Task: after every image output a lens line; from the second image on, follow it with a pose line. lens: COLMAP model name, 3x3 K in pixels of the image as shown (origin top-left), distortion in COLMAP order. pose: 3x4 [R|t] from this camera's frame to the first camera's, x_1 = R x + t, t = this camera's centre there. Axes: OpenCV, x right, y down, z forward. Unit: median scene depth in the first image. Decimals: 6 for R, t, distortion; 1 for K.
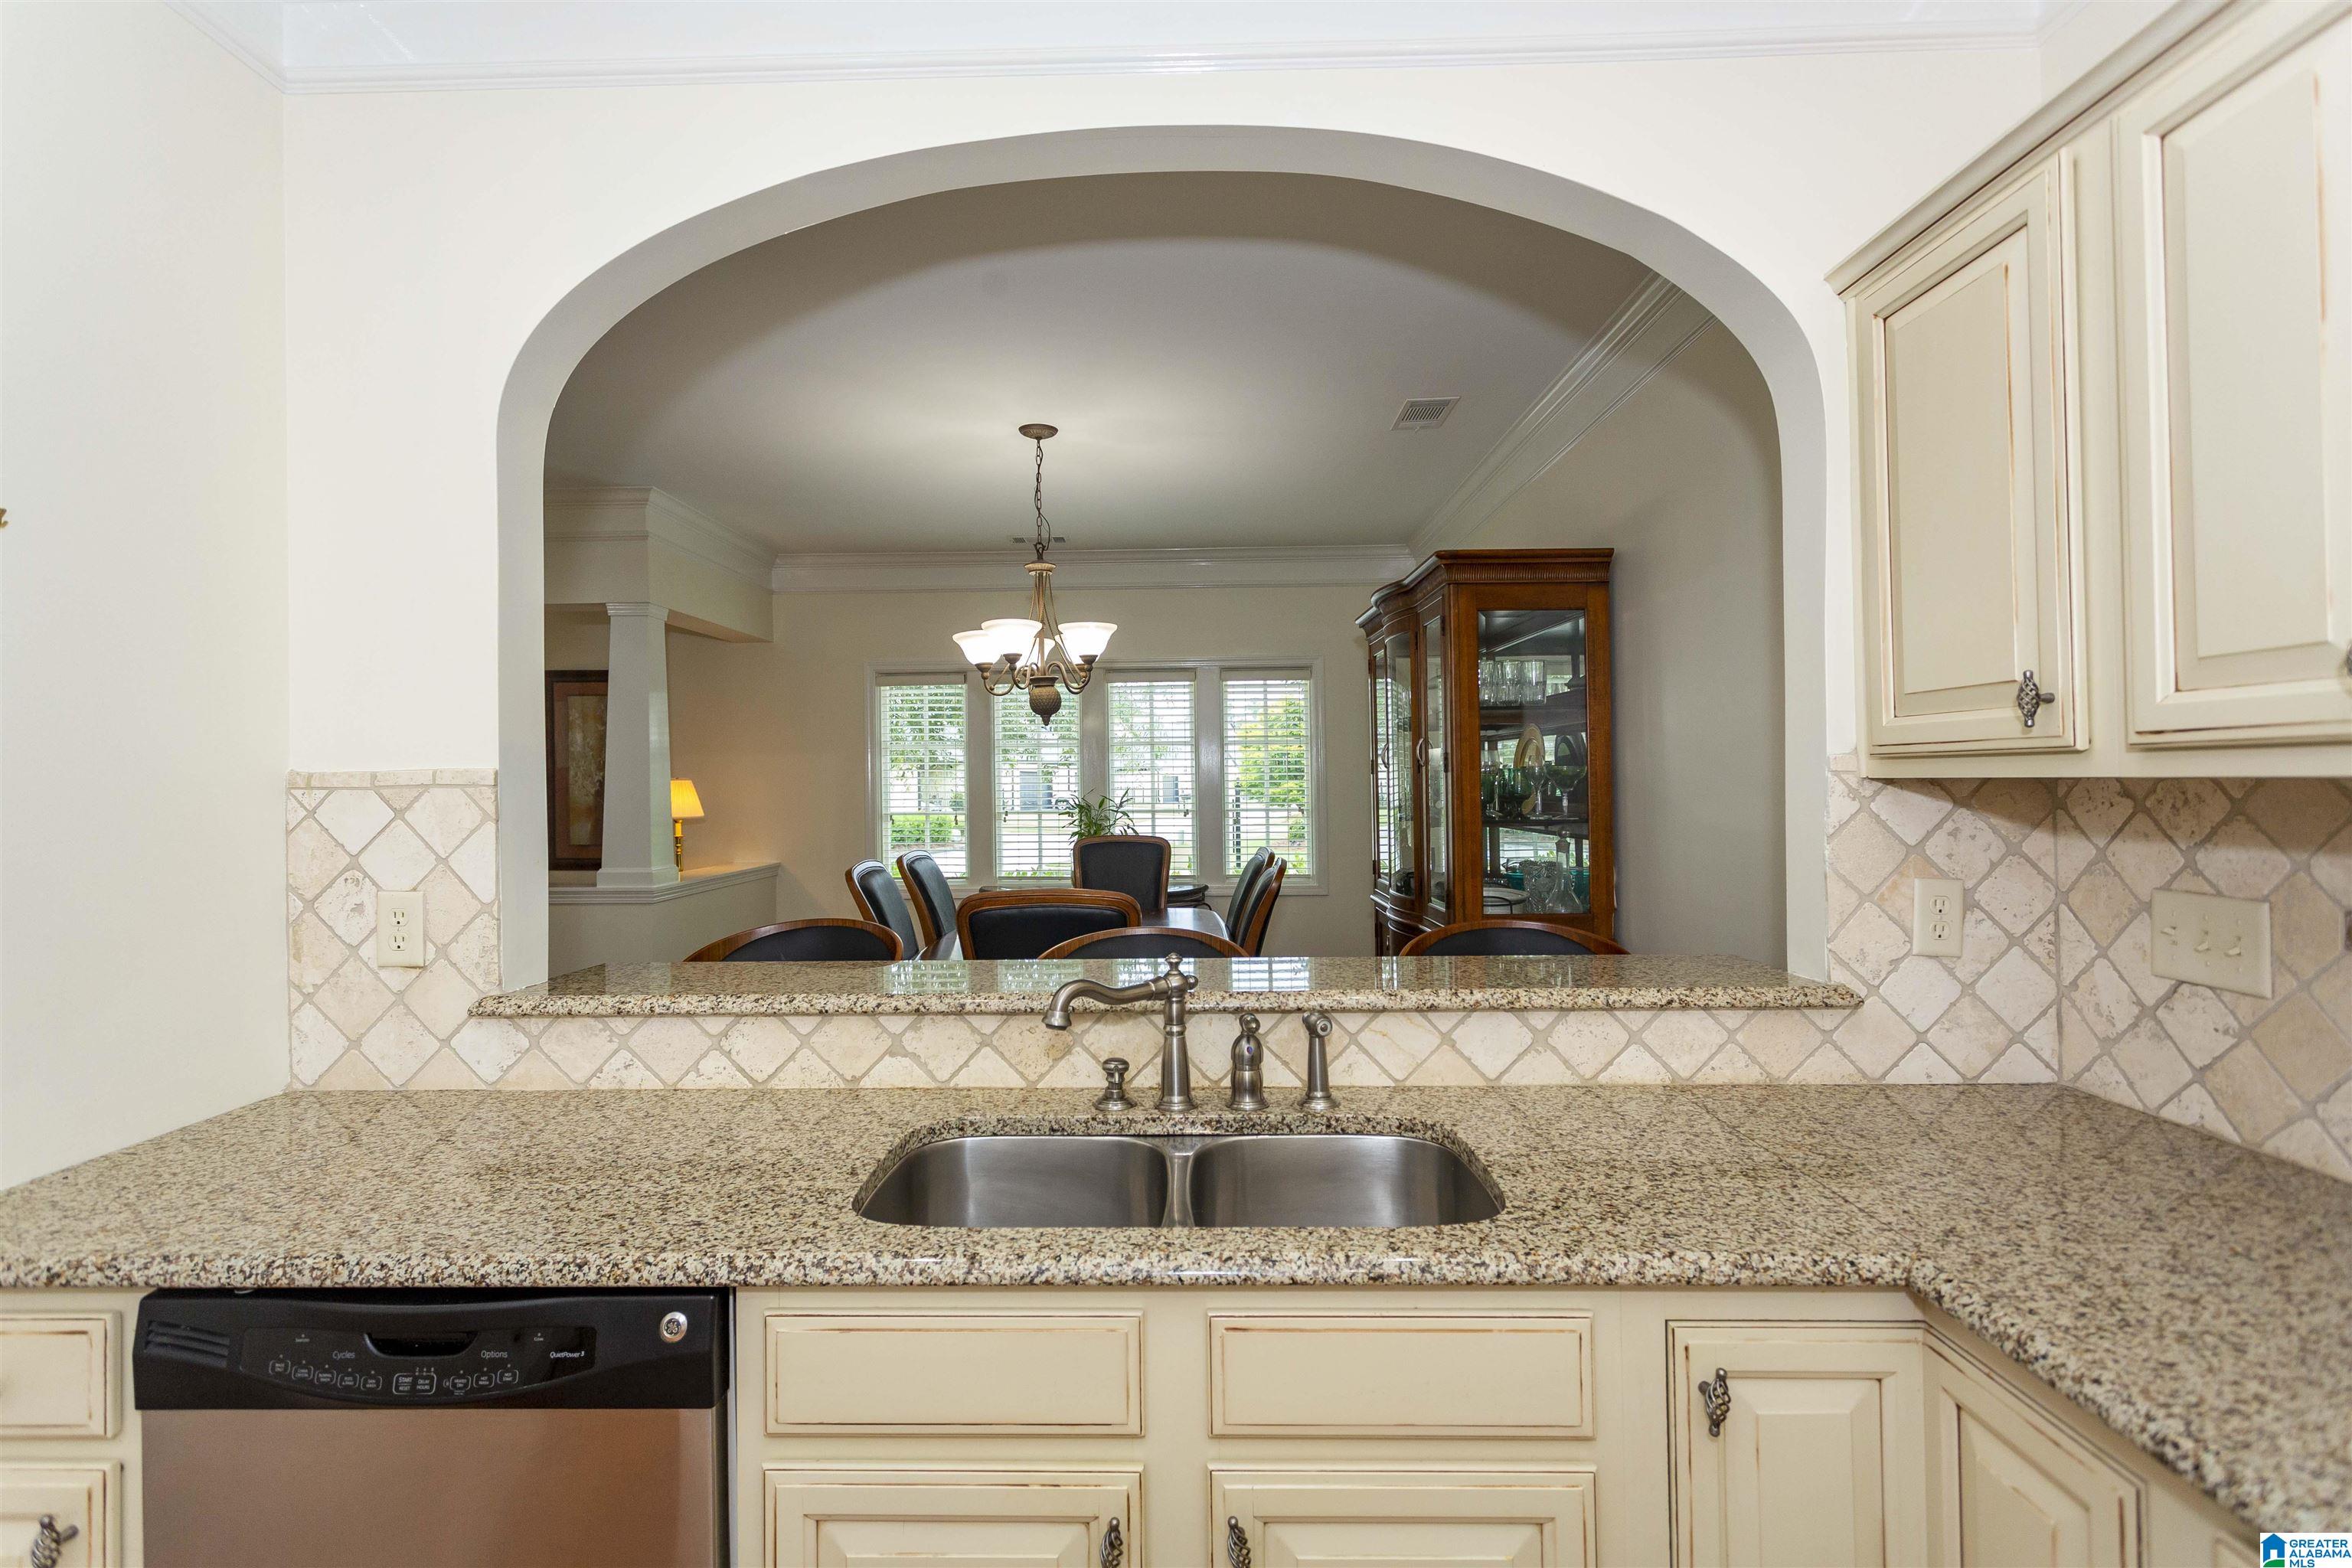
lens RADIAL K [[1113.5, 0, 1163.4], [0, 1113.5, 770.4], [0, 0, 1]] dist [0.002883, 0.001099]
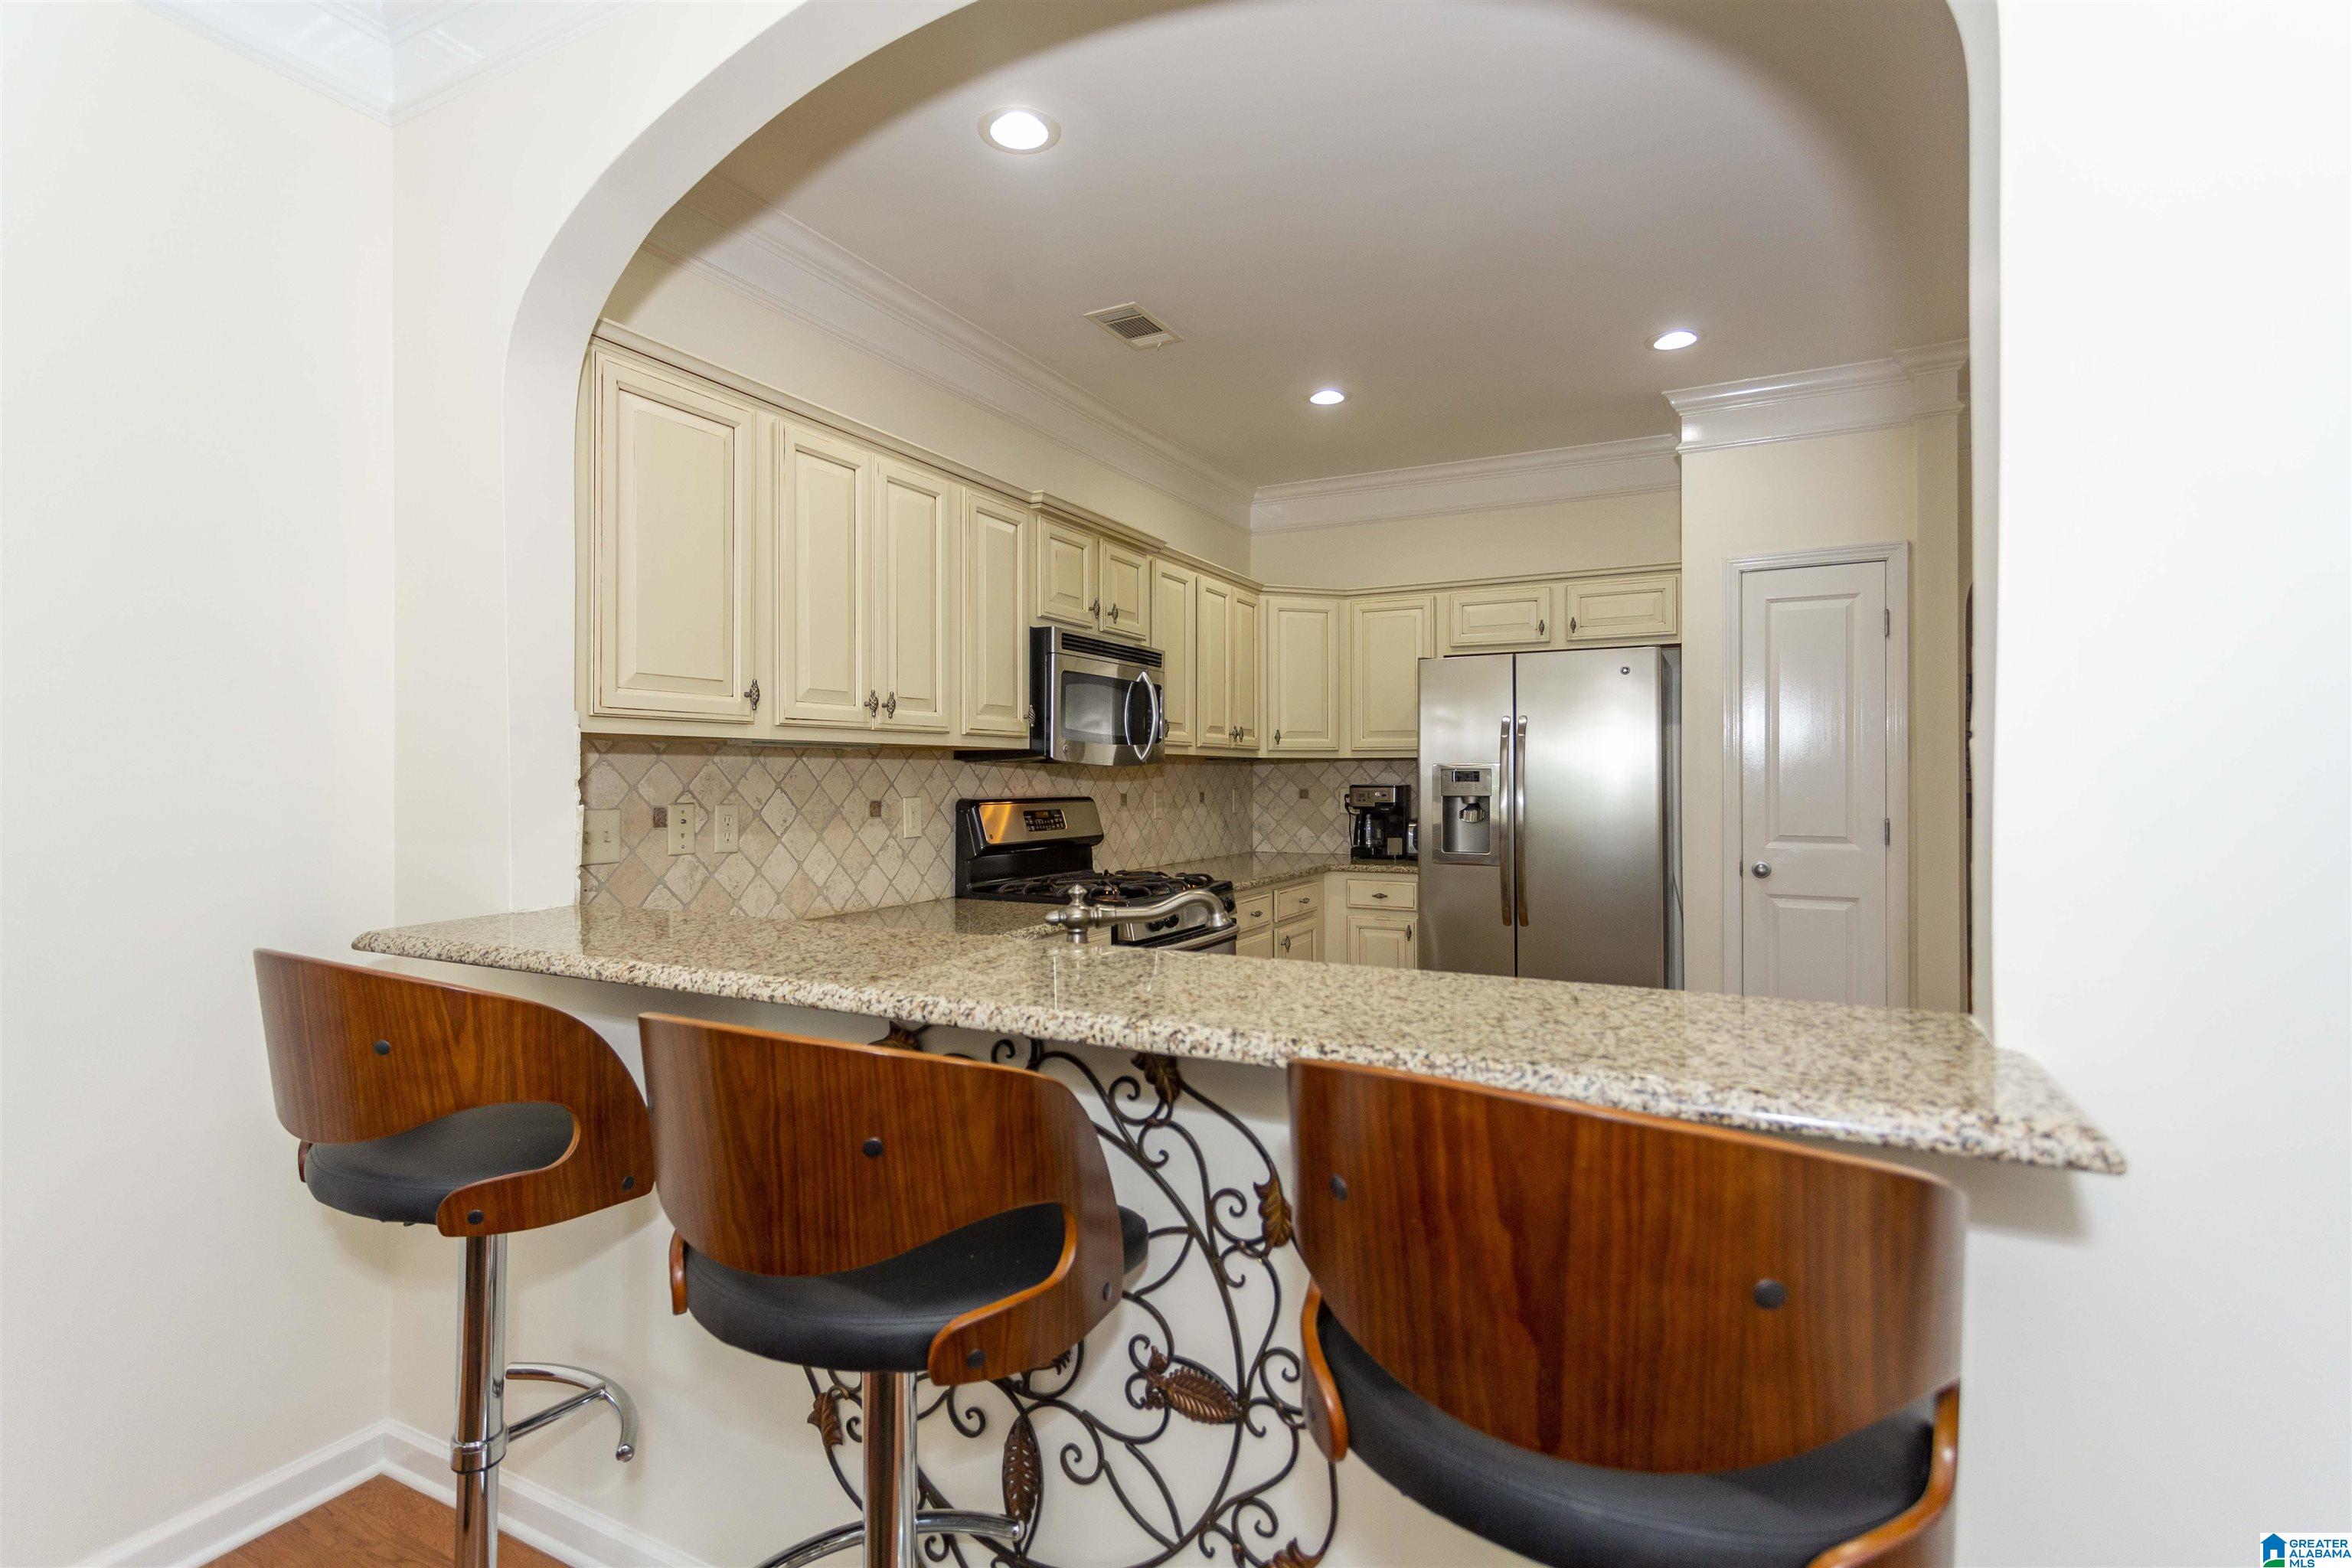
lens RADIAL K [[1113.5, 0, 1178.6], [0, 1113.5, 779.9], [0, 0, 1]] dist [0.002883, 0.001099]
pose [[-0.902755, 0.009895, 0.430041, -0.490367], [0.006827, 0.999939, -0.008676, 0.072782], [-0.430101, -0.004896, -0.902768, 1.765355]]
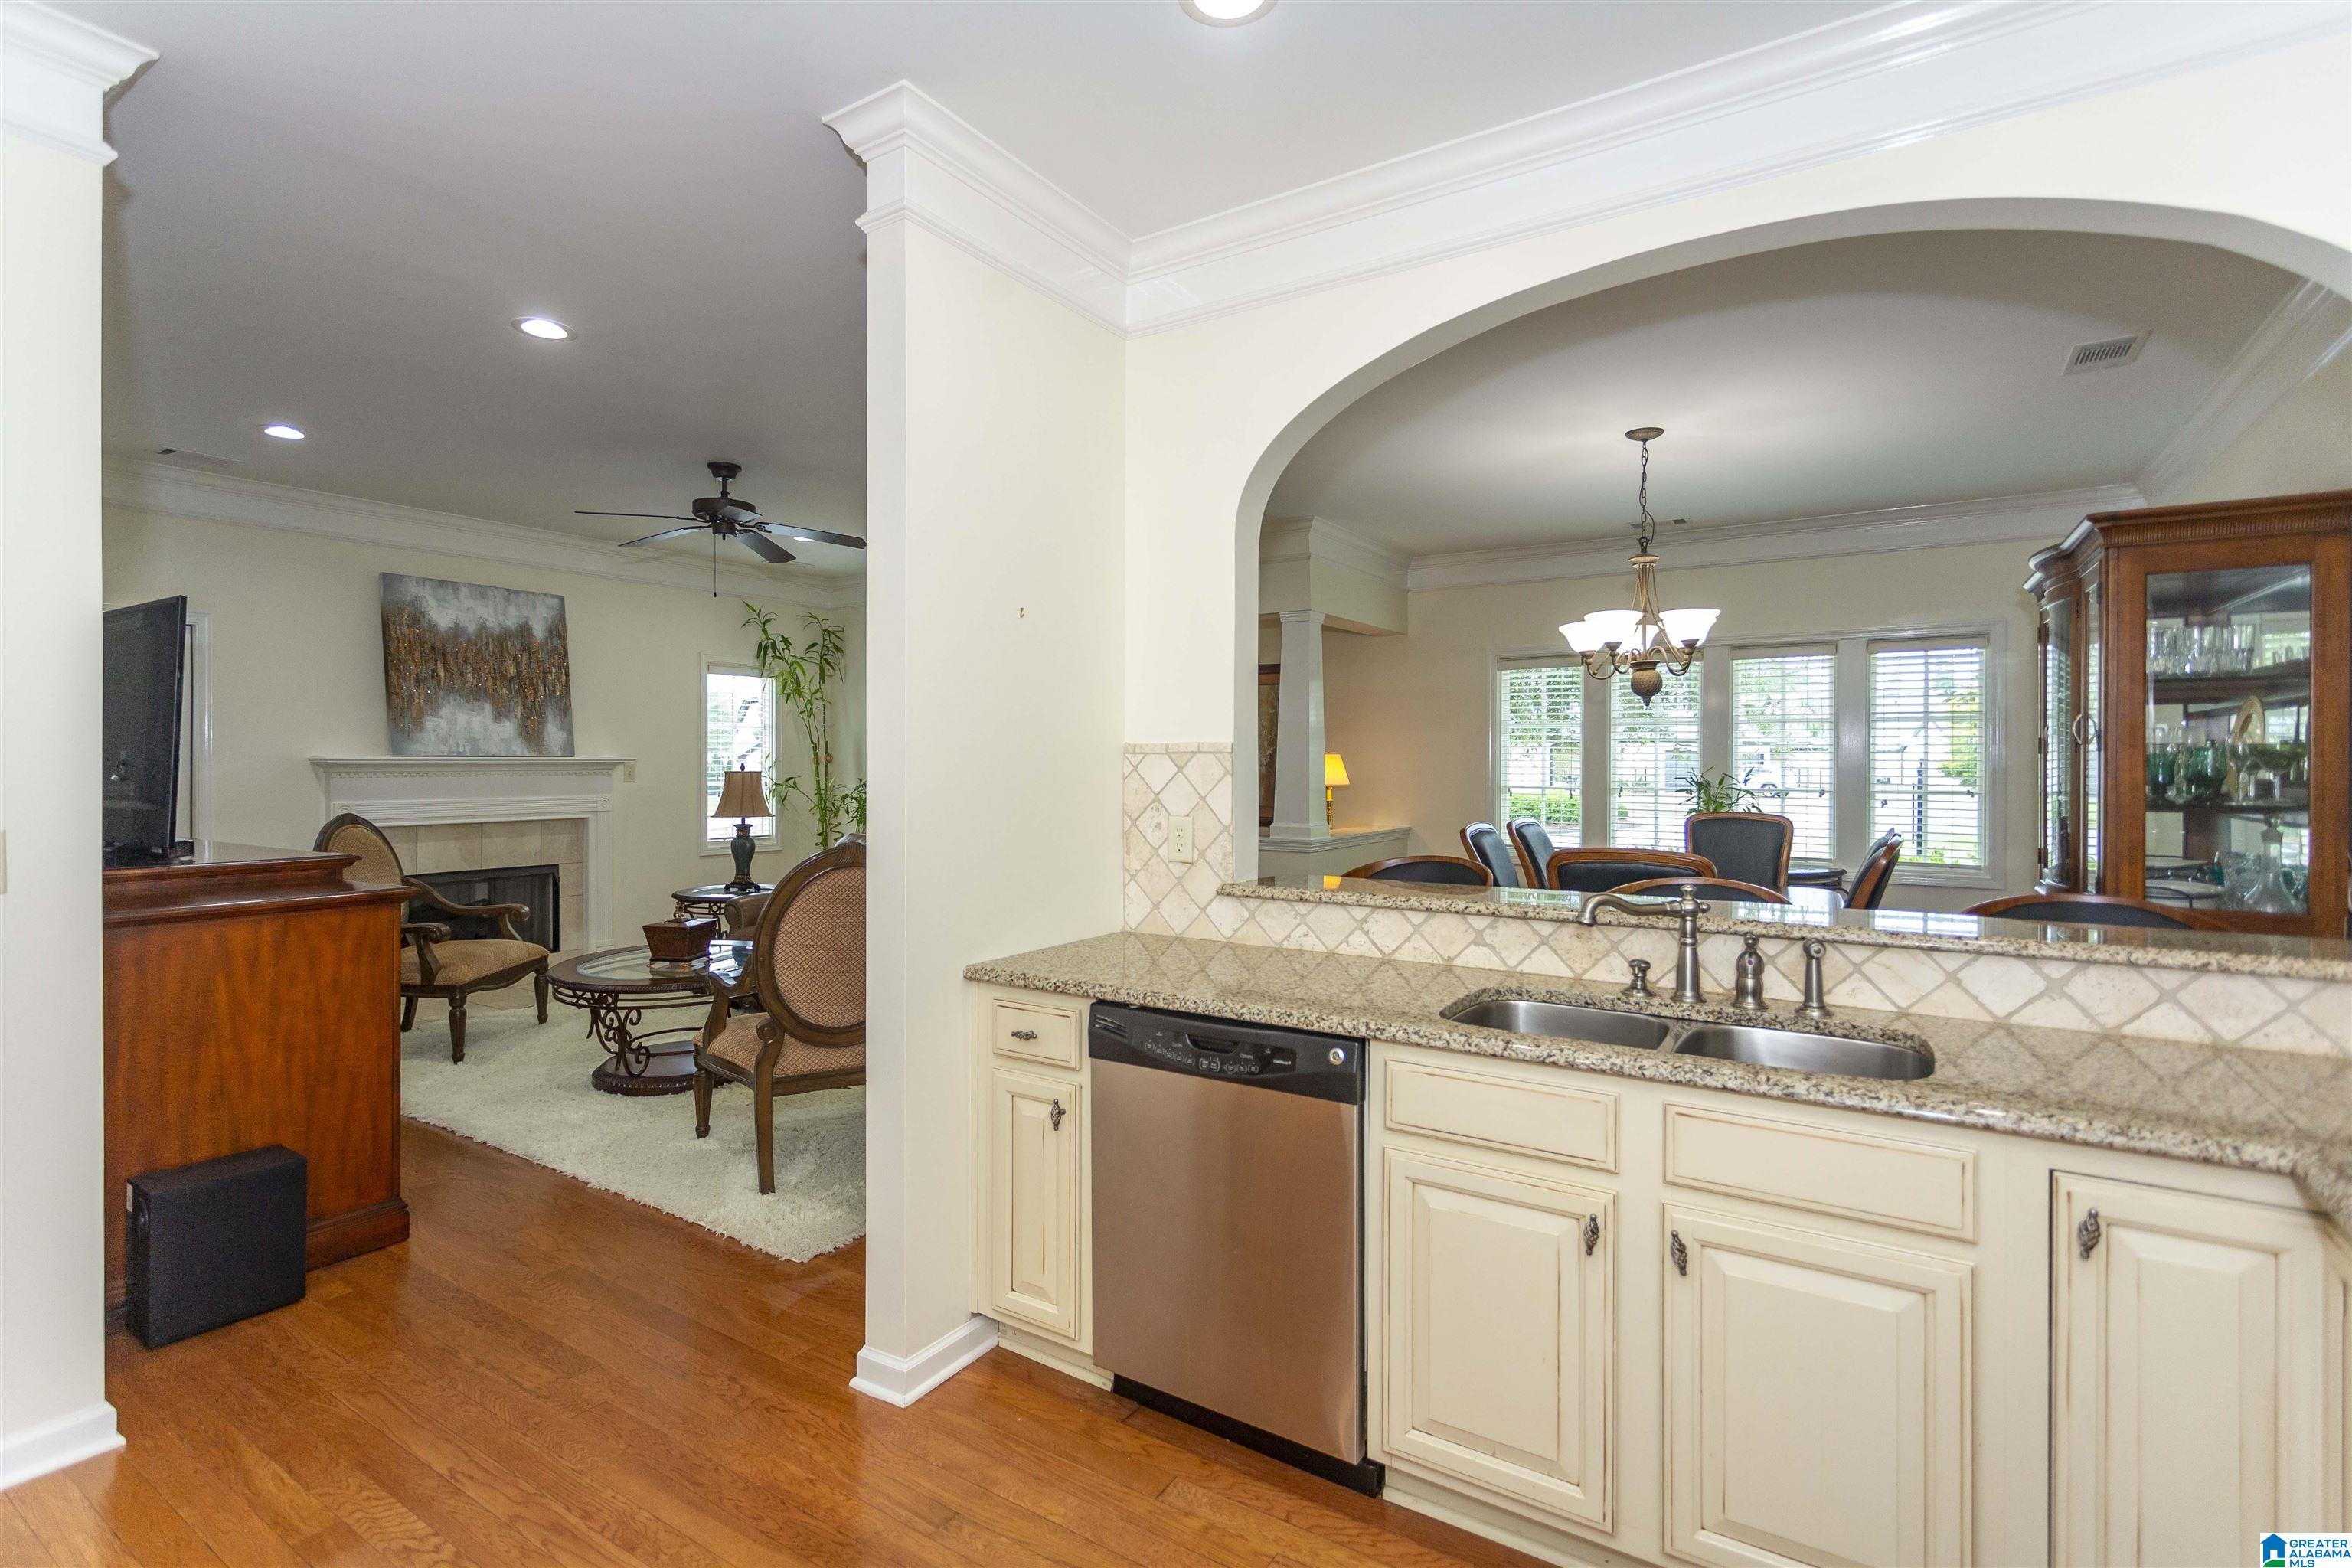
lens RADIAL K [[1113.5, 0, 1164.8], [0, 1113.5, 773.3], [0, 0, 1]] dist [0.002883, 0.001099]
pose [[0.849912, 0.017925, -0.526620, 0.165372], [-0.006061, 0.999688, 0.024246, 0.005269], [0.526890, -0.017415, 0.849755, -0.417802]]
